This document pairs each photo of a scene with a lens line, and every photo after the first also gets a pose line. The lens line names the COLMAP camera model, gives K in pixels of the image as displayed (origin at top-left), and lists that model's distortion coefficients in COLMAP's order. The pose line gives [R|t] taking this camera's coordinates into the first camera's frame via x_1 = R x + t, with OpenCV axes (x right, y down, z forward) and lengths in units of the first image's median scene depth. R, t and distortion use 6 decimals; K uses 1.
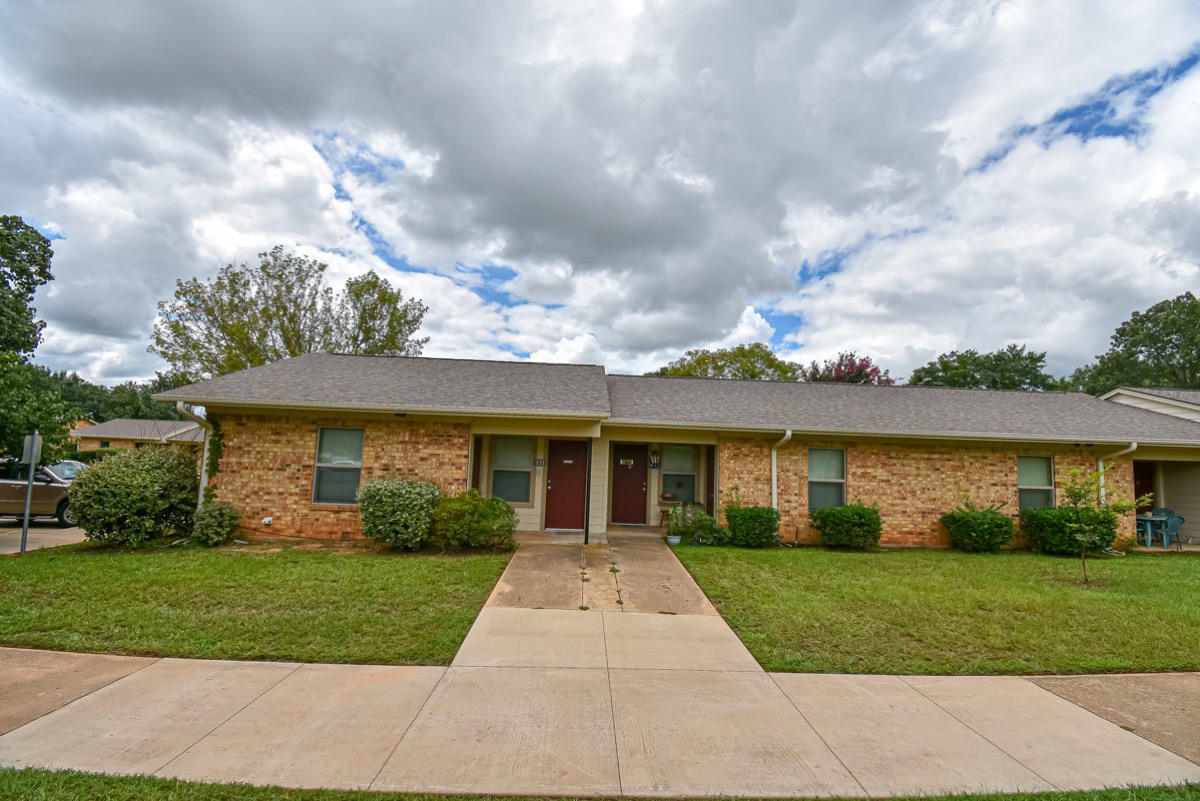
lens RADIAL K [[523.8, 0, 601.3], [0, 523.8, 396.1], [0, 0, 1]] dist [0.000678, -0.015364]
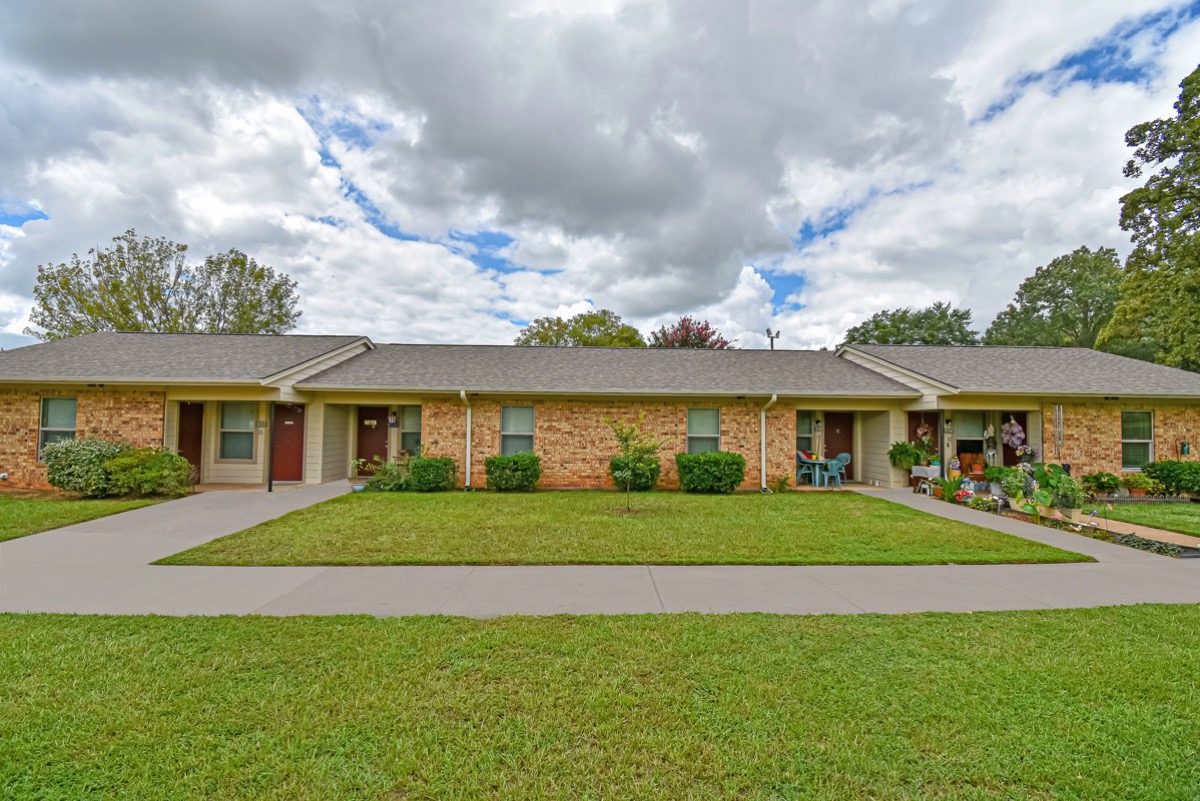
lens RADIAL K [[523.8, 0, 600.6], [0, 523.8, 397.3], [0, 0, 1]] dist [0.000678, -0.015364]
pose [[0.999696, -0.024548, 0.002366, 0.565095], [0.024337, 0.997503, 0.066294, 0.009898], [-0.003988, -0.066216, 0.997797, -0.126888]]
